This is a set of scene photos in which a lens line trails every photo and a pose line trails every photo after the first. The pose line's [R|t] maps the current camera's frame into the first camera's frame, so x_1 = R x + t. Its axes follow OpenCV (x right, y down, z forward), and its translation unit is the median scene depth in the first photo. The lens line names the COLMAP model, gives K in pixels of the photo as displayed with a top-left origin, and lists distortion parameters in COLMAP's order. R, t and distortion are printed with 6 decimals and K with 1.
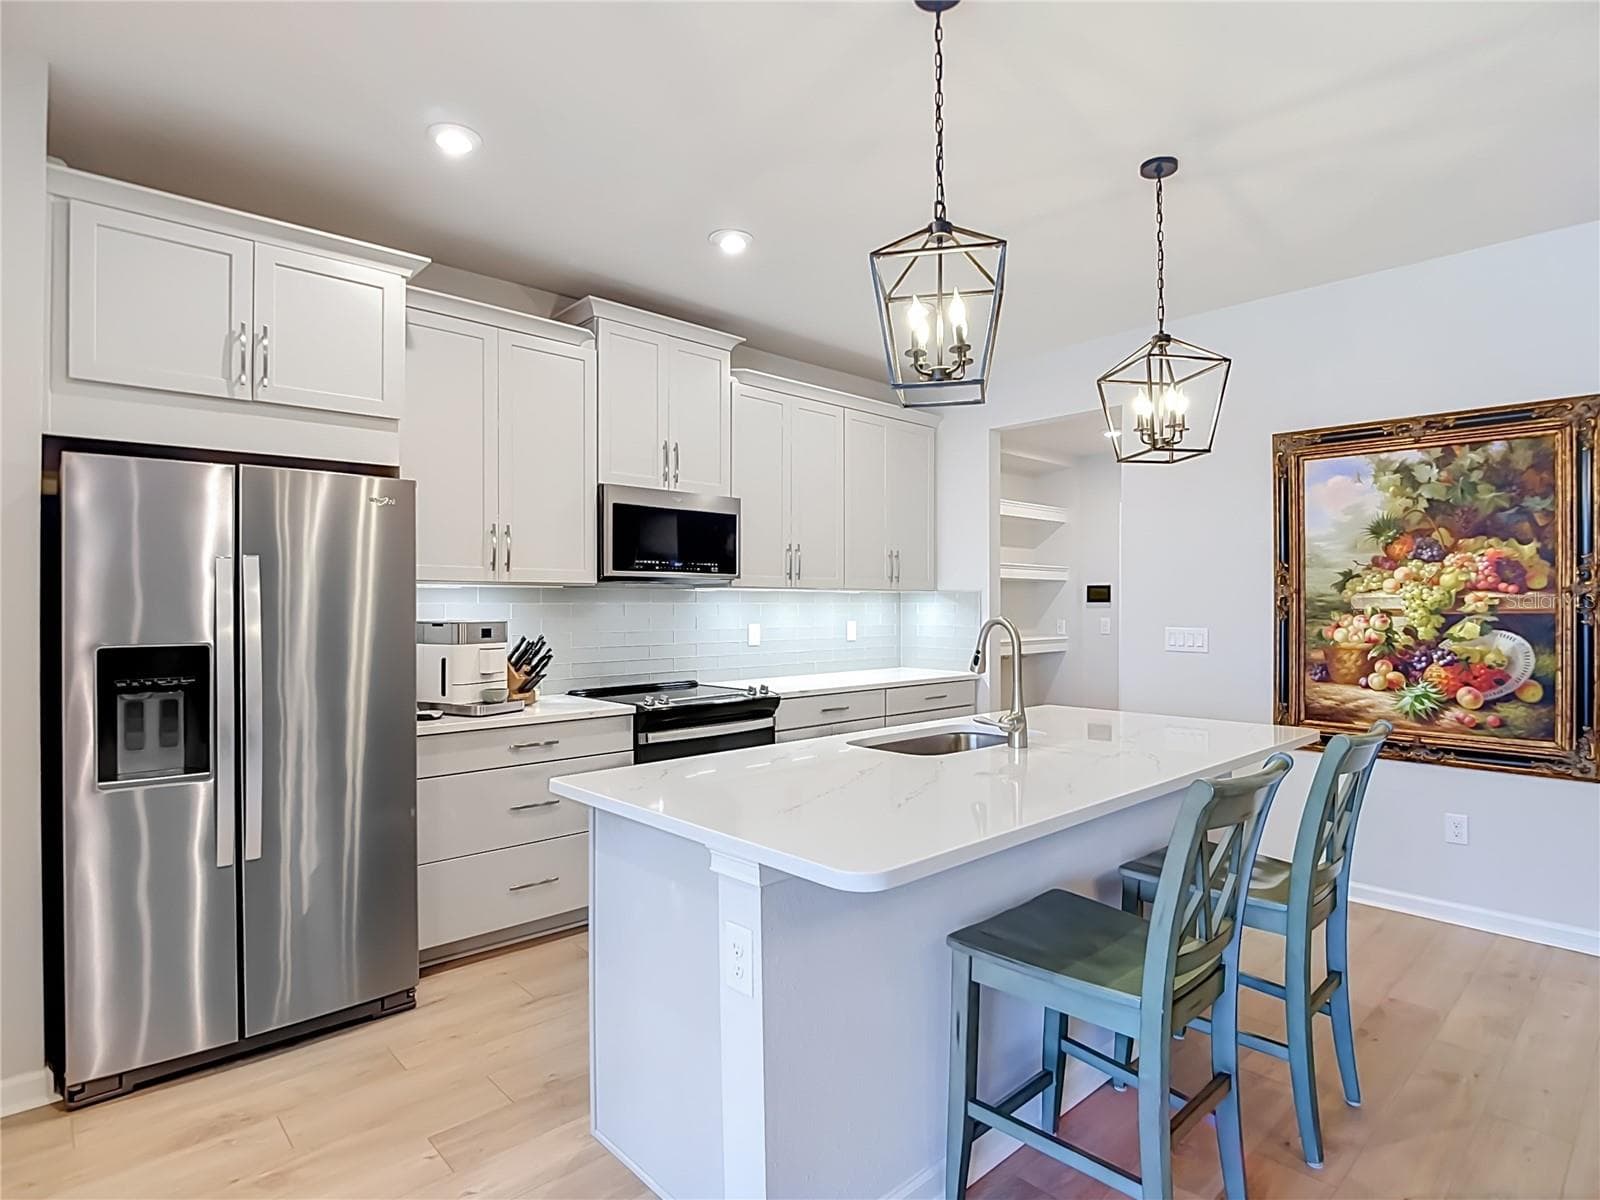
lens RADIAL K [[847.0, 0, 793.5], [0, 847.0, 605.0], [0, 0, 1]] dist [0.003438, -0.019695]
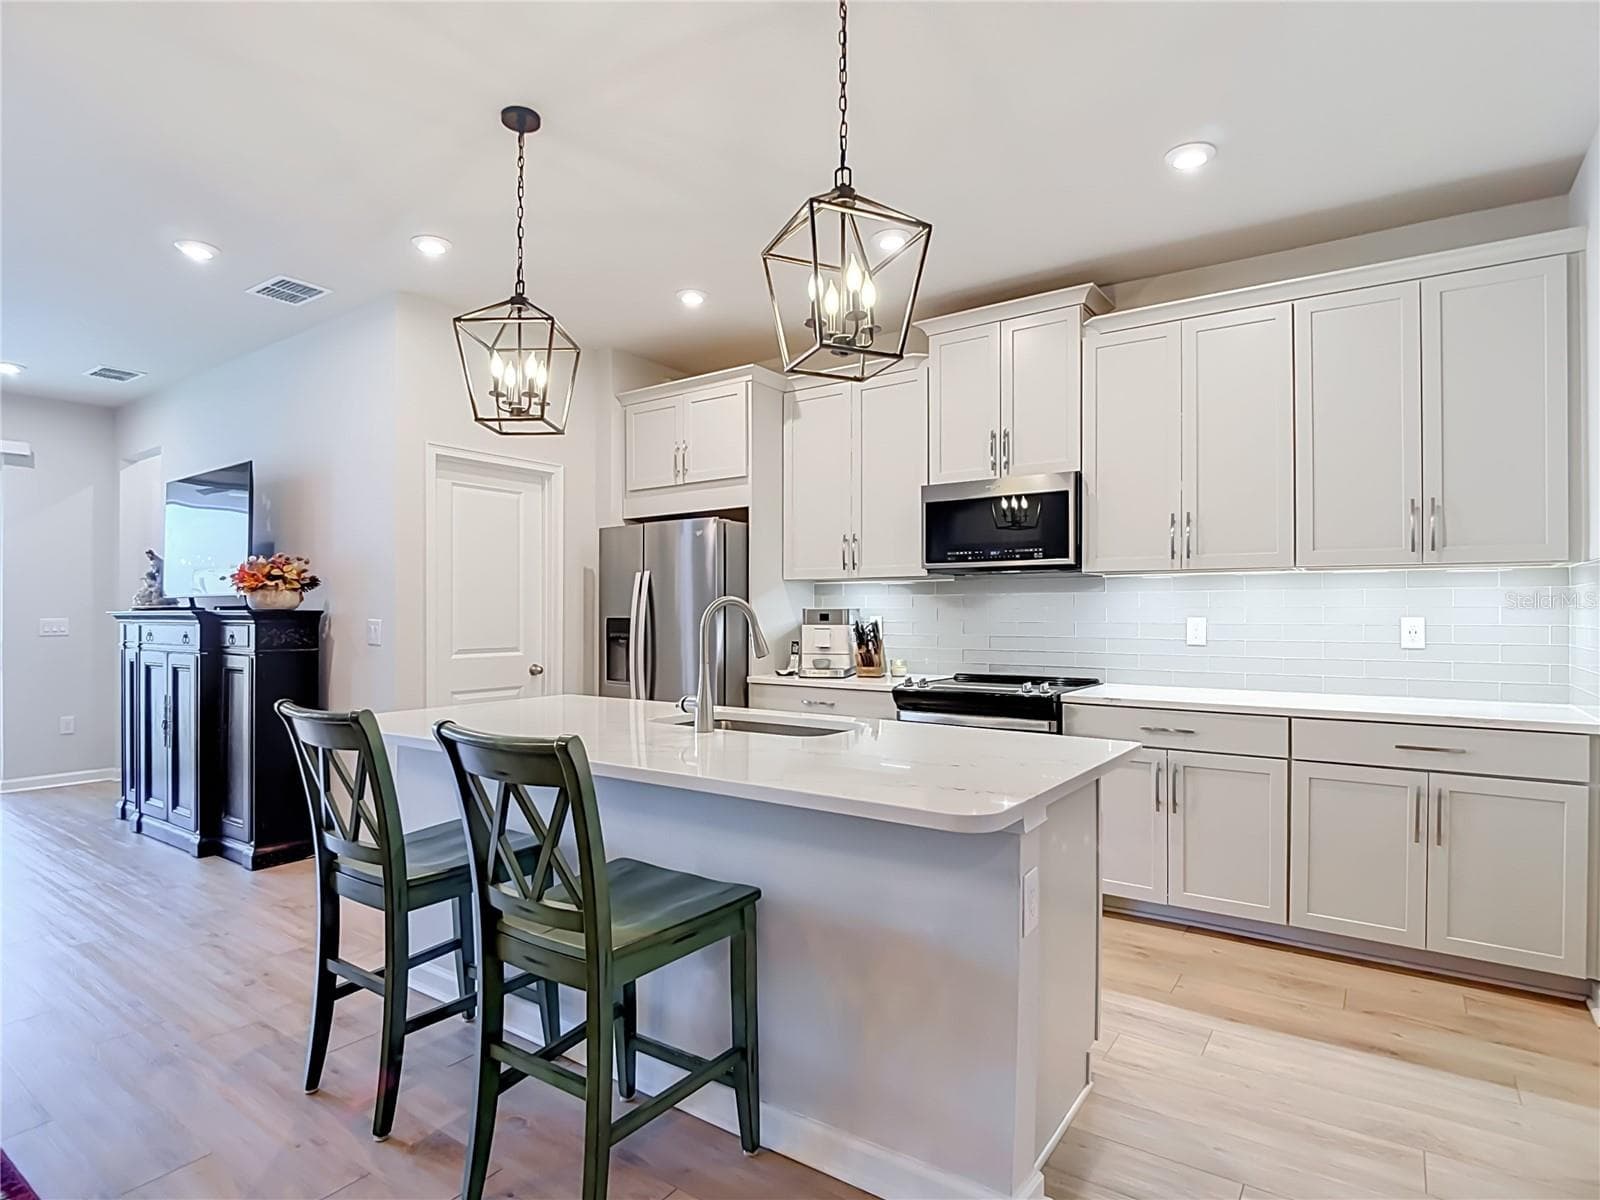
lens RADIAL K [[854.1, 0, 828.0], [0, 854.1, 604.0], [0, 0, 1]] dist [0.000897, -0.022273]
pose [[0.230278, -0.008018, -0.973092, 0.893914], [0.002679, 0.999967, -0.007605, 0.021060], [0.973121, -0.000856, 0.230292, 0.658808]]
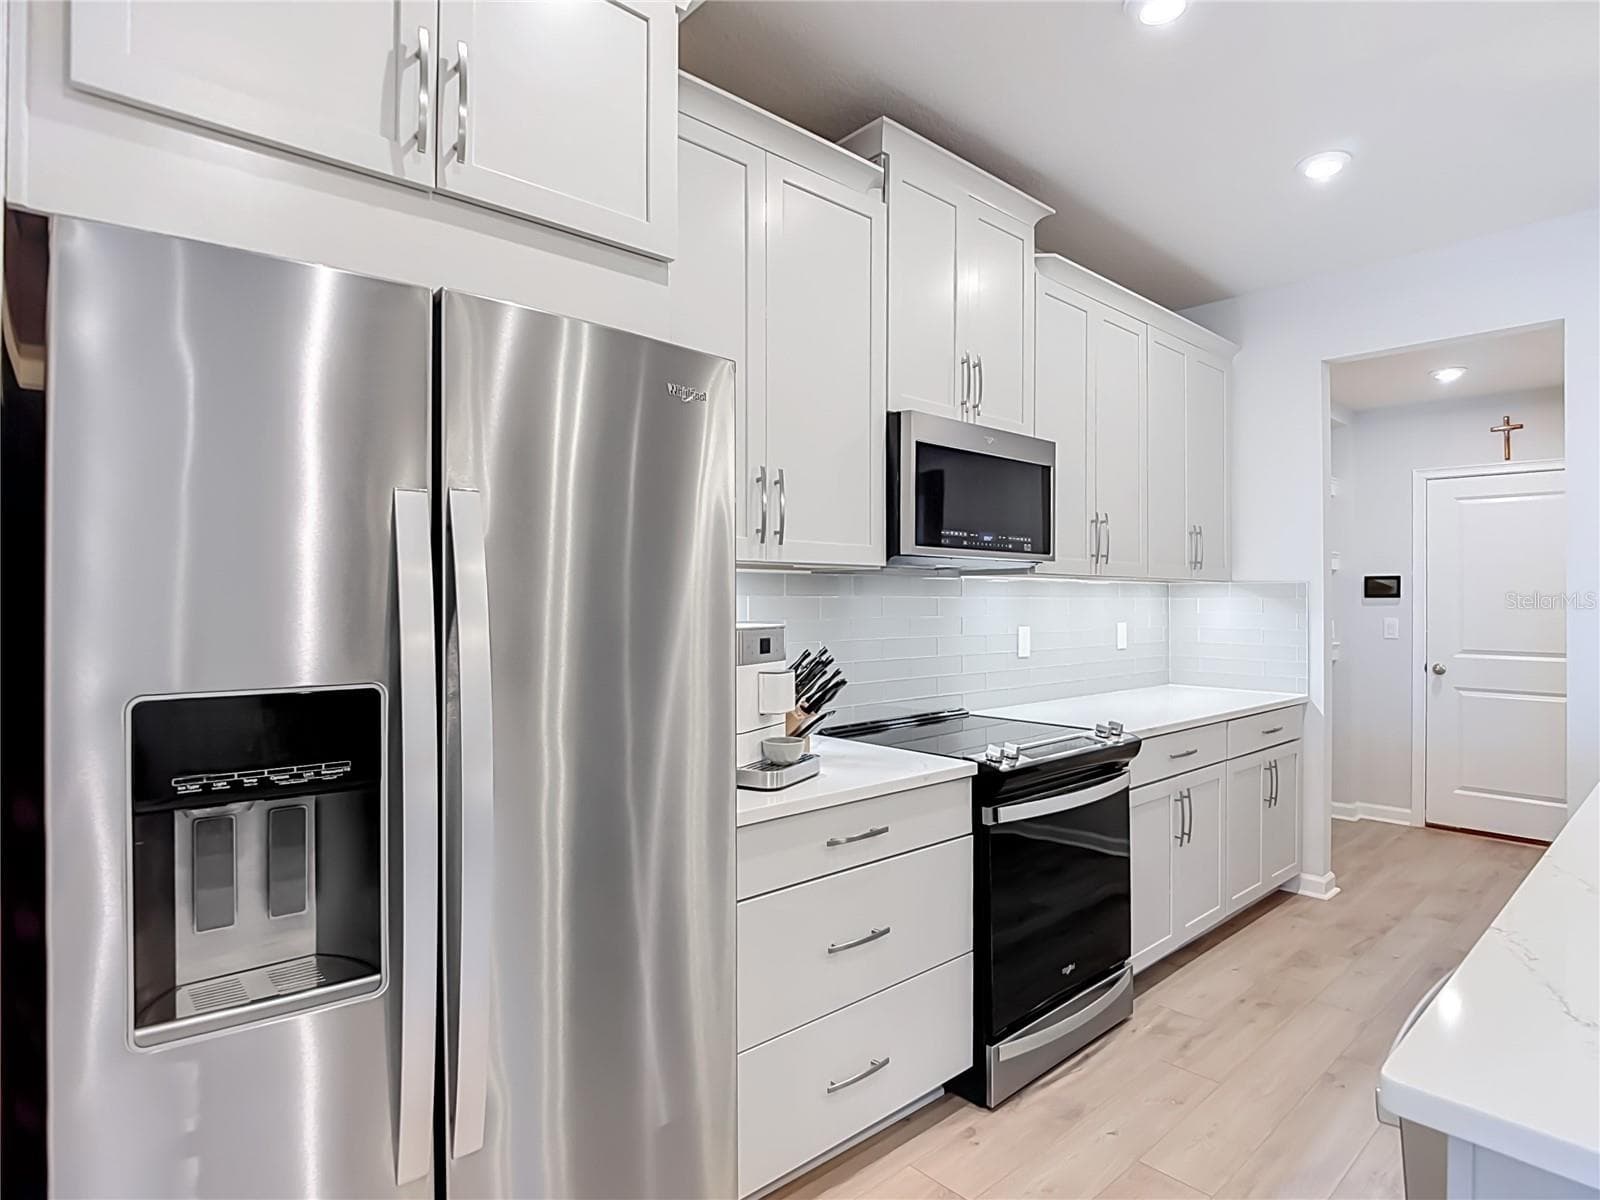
lens RADIAL K [[863.0, 0, 795.9], [0, 863.0, 595.8], [0, 0, 1]] dist [0.001795, -0.022156]
pose [[0.999975, 0.001704, -0.006832, -0.318153], [-0.001746, 0.999980, -0.006129, 0.001278], [0.006822, 0.006141, 0.999958, 0.370971]]
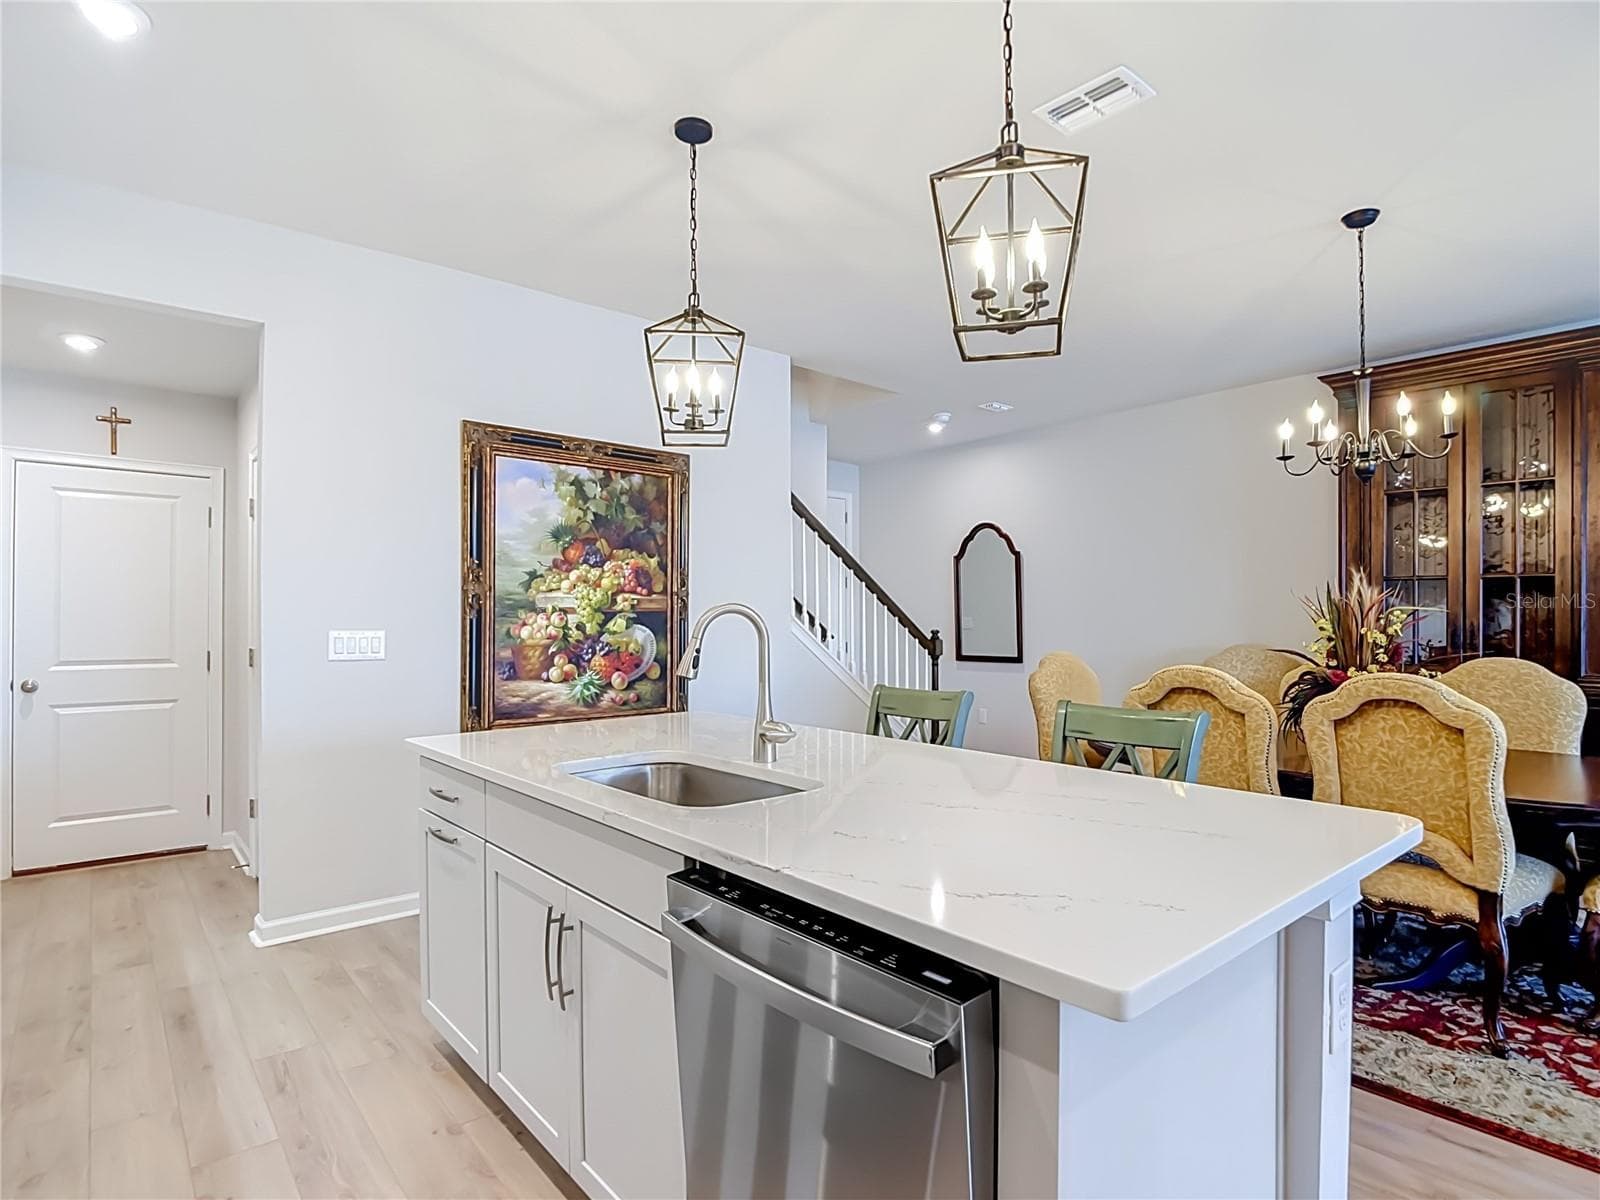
lens RADIAL K [[855.1, 0, 801.9], [0, 855.1, 618.2], [0, 0, 1]] dist [0.000828, -0.017116]
pose [[0.032905, 0.000958, 0.999458, -0.407876], [0.003747, 0.999992, -0.001082, 0.021514], [-0.999451, 0.003781, 0.032902, 0.669679]]
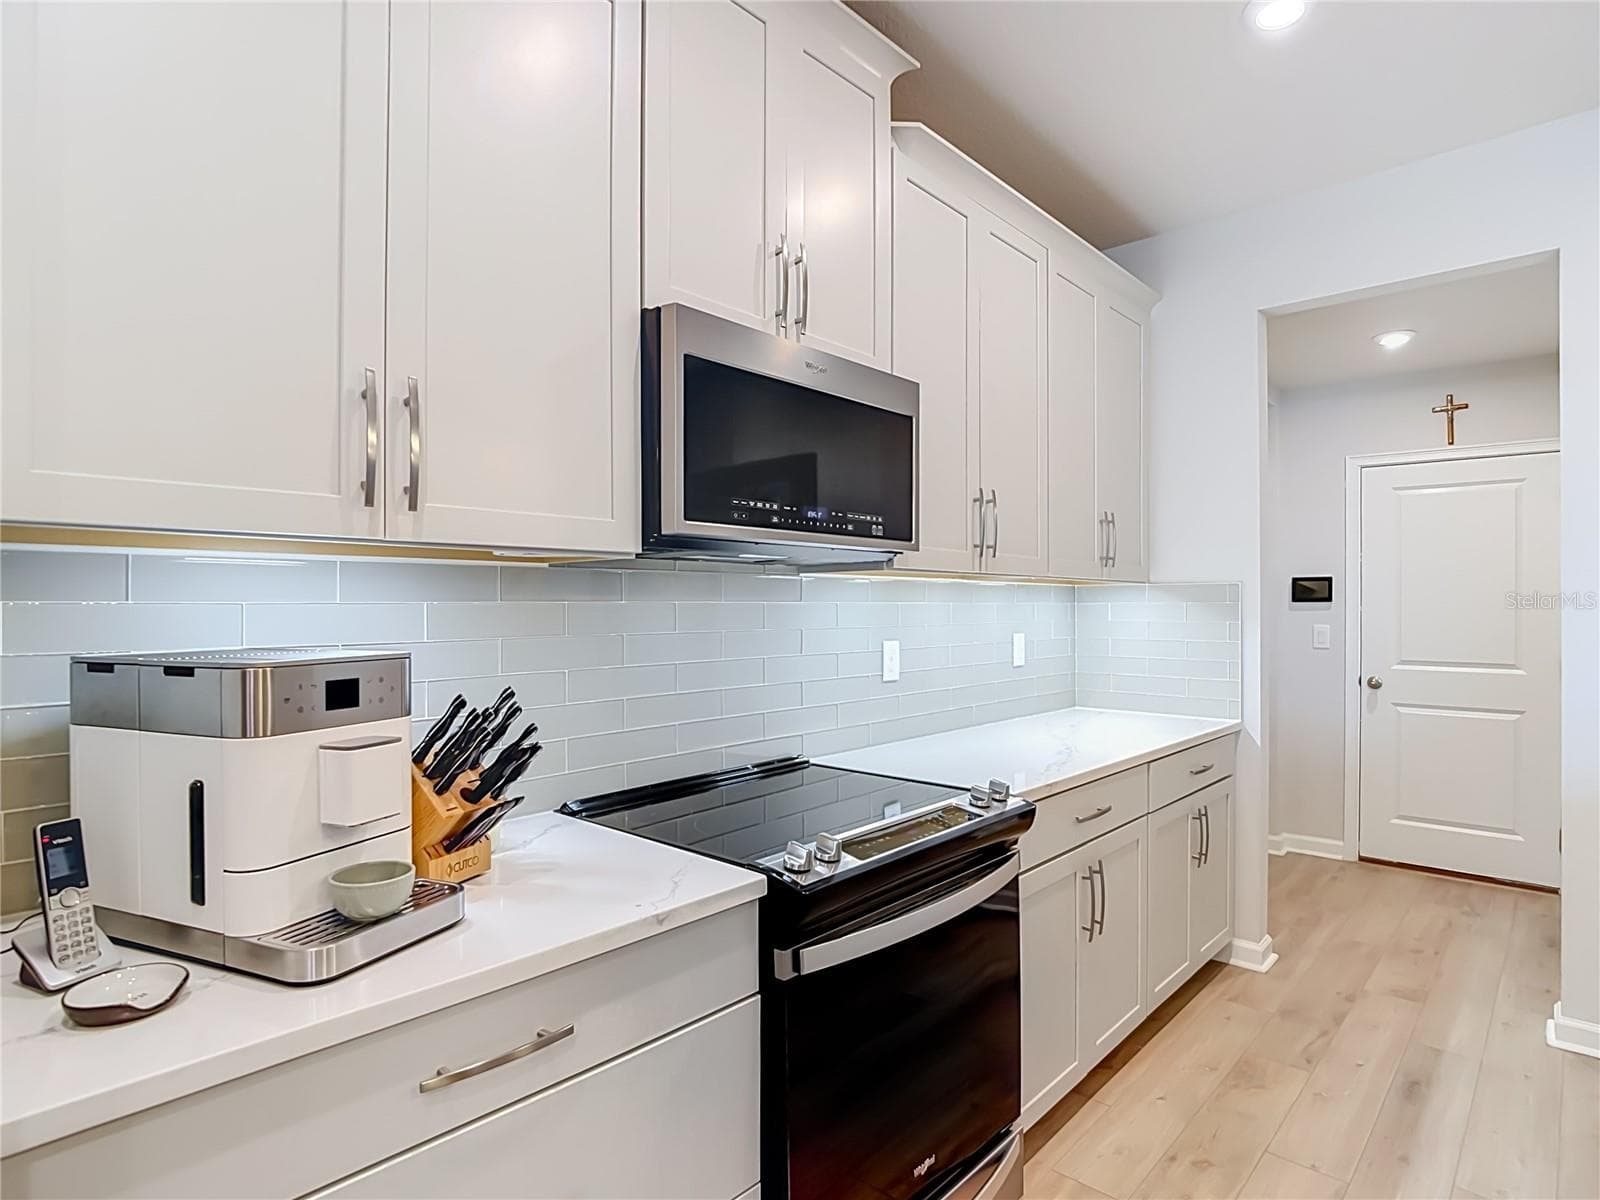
lens RADIAL K [[847.0, 0, 793.5], [0, 847.0, 605.0], [0, 0, 1]] dist [0.003438, -0.019695]
pose [[0.996935, -0.001010, 0.078232, -0.205628], [0.001113, 0.999999, -0.001273, -0.000058], [-0.078230, 0.001356, 0.996934, 0.631766]]
